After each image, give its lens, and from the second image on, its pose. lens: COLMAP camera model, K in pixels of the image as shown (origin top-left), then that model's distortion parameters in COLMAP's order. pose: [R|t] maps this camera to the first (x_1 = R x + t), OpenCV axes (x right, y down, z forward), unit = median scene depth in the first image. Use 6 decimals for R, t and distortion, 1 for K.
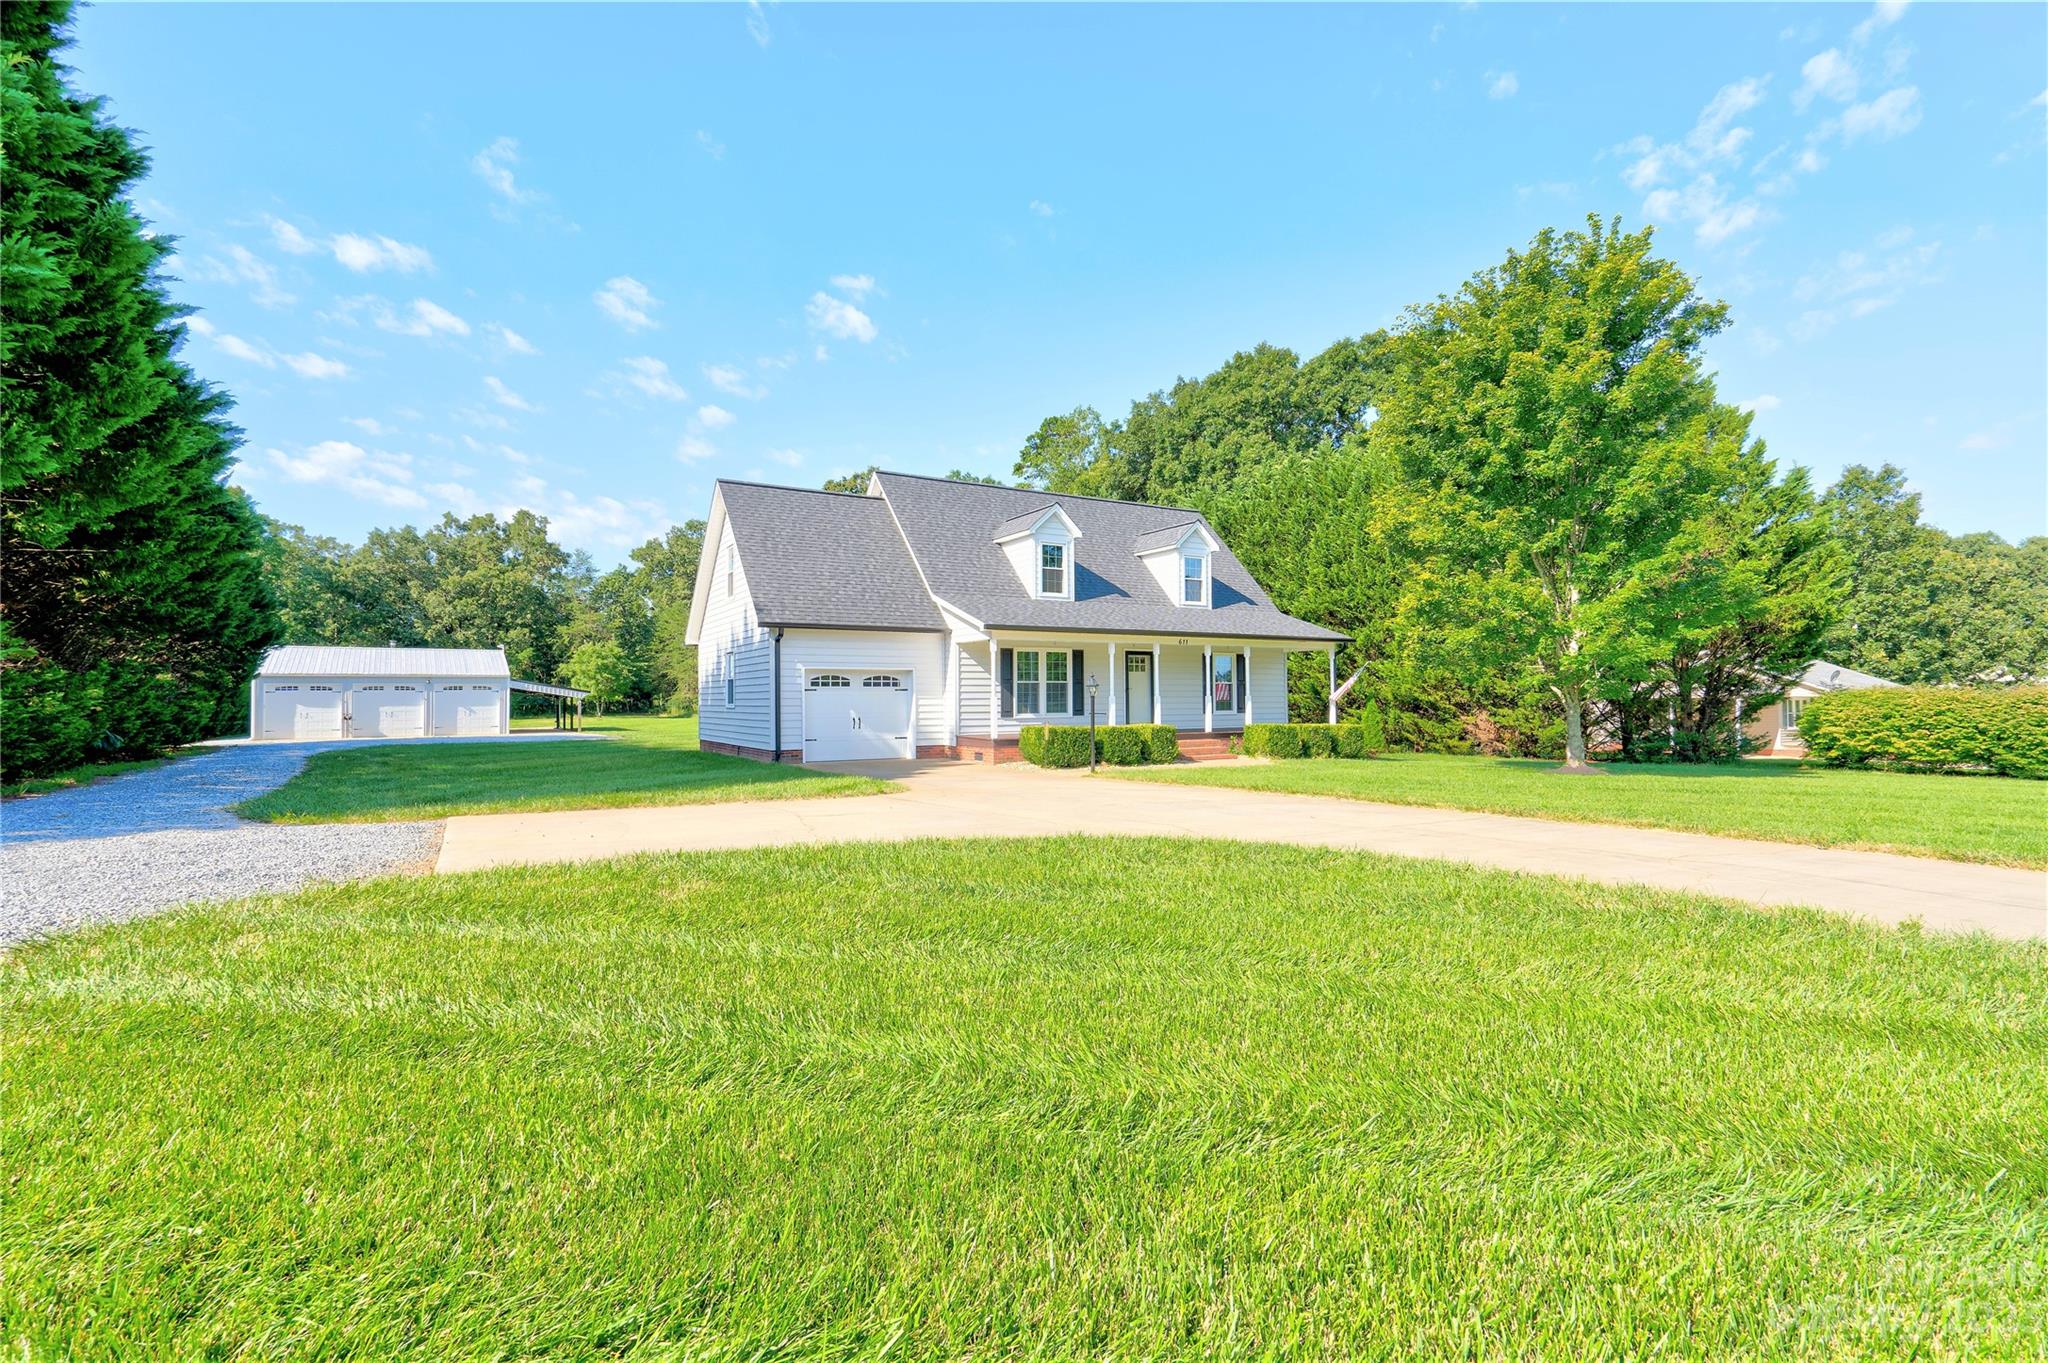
lens RADIAL K [[949.3, 0, 1024.0], [0, 949.3, 681.5], [0, 0, 1]] dist [0.005488, 0.000544]
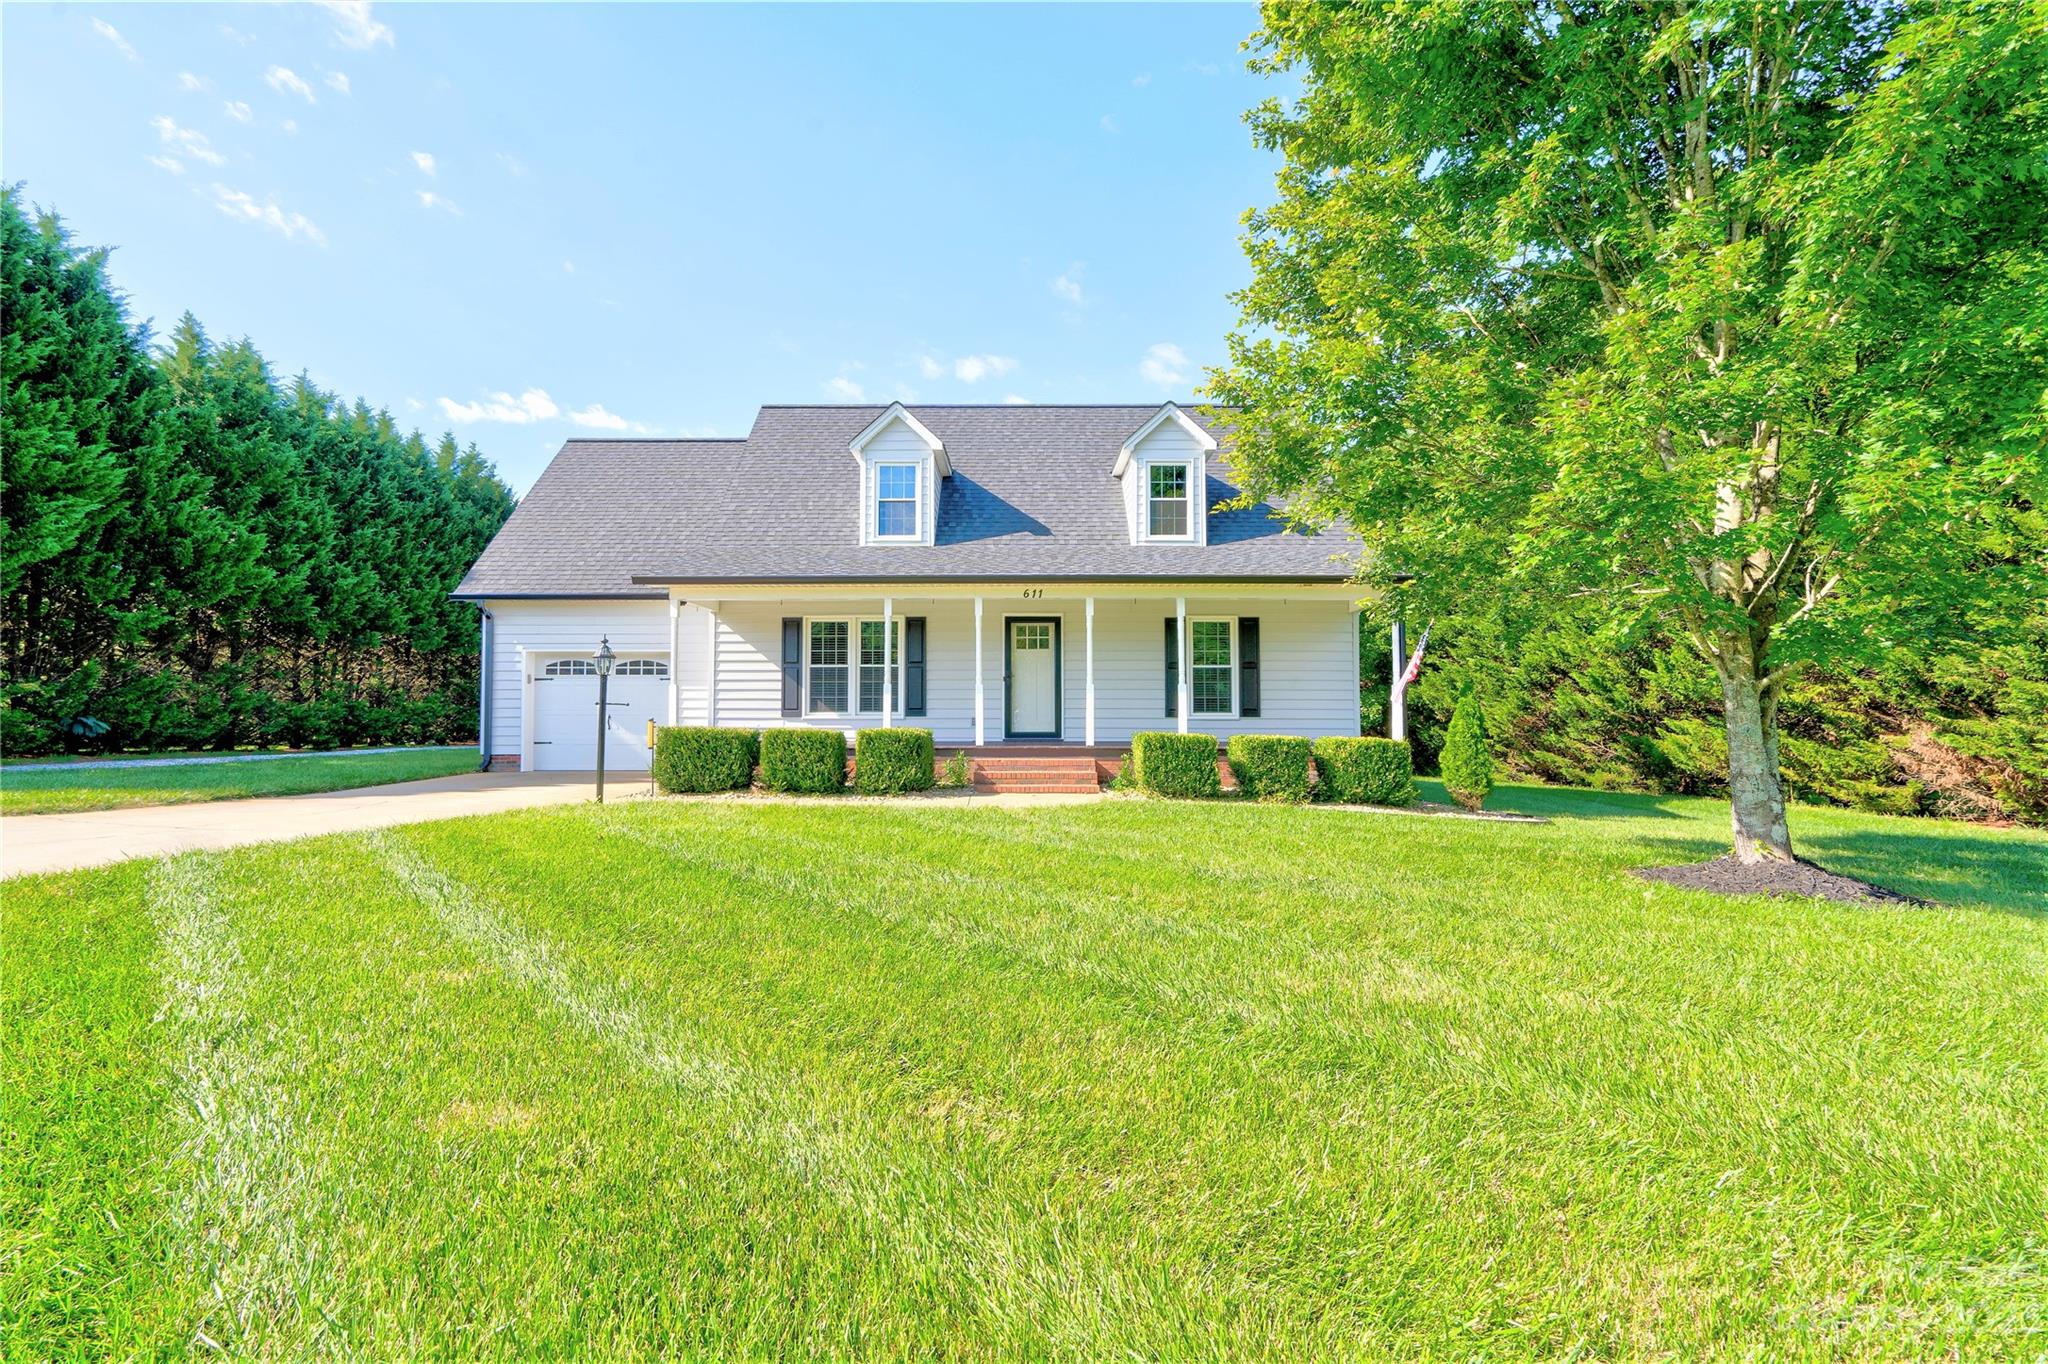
lens RADIAL K [[949.3, 0, 1024.0], [0, 949.3, 682.0], [0, 0, 1]] dist [0.005488, 0.000544]
pose [[0.851141, -0.020314, -0.524543, 0.481471], [0.001894, 0.999363, -0.035629, 0.036766], [0.524933, 0.029332, 0.850638, 0.501672]]
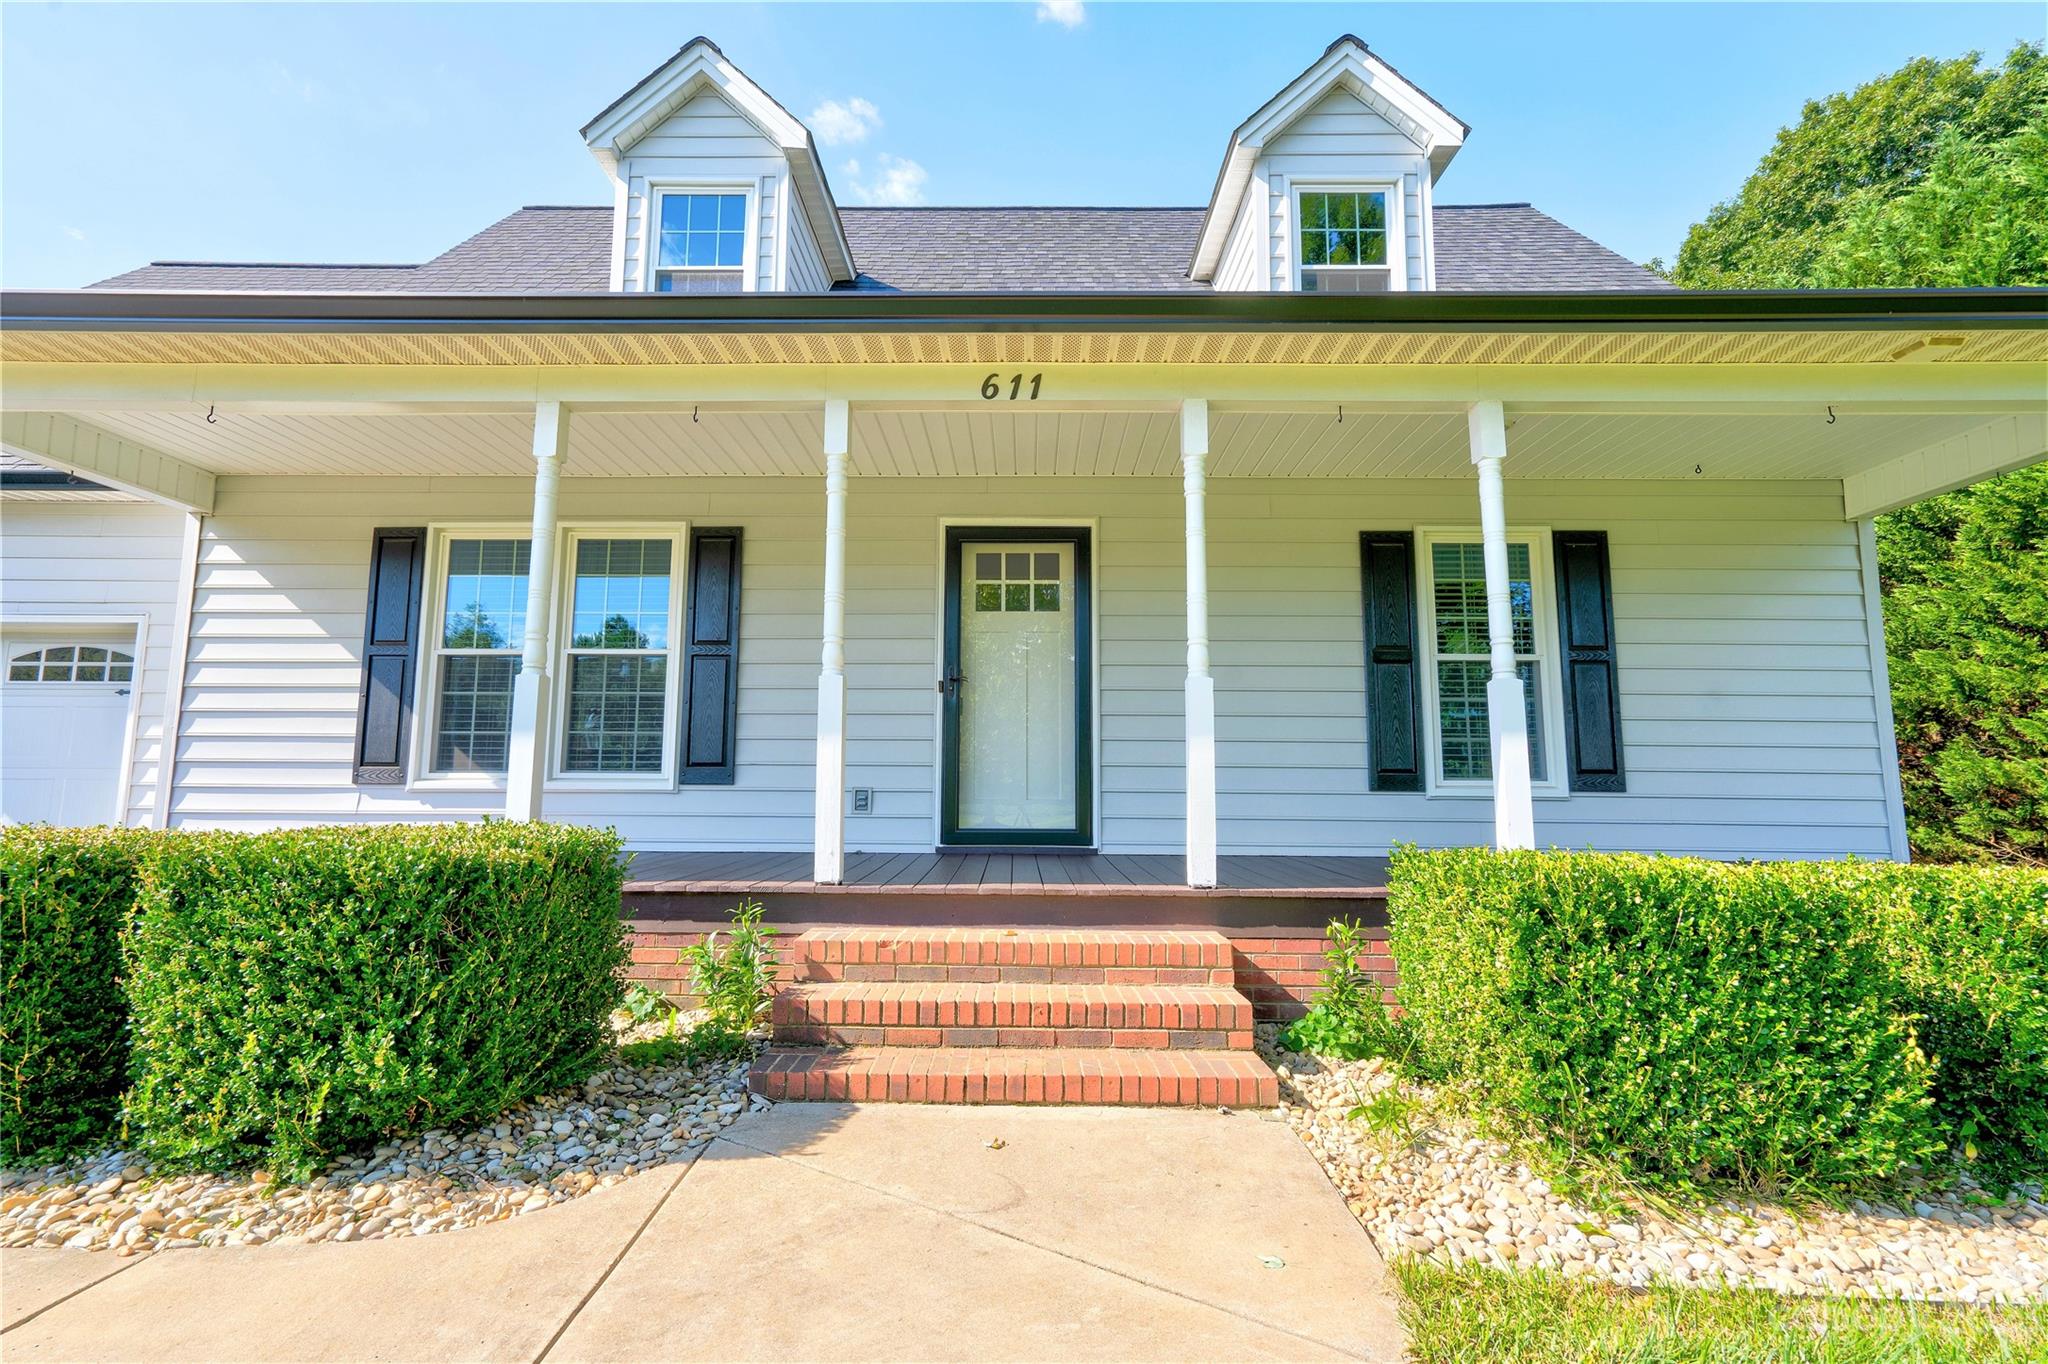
lens RADIAL K [[949.3, 0, 1024.0], [0, 949.3, 682.0], [0, 0, 1]] dist [0.005488, 0.000544]
pose [[0.849308, -0.057986, -0.524704, 0.268484], [-0.003719, 0.993267, -0.115787, 0.038844], [0.527885, 0.100291, 0.843374, 0.864590]]
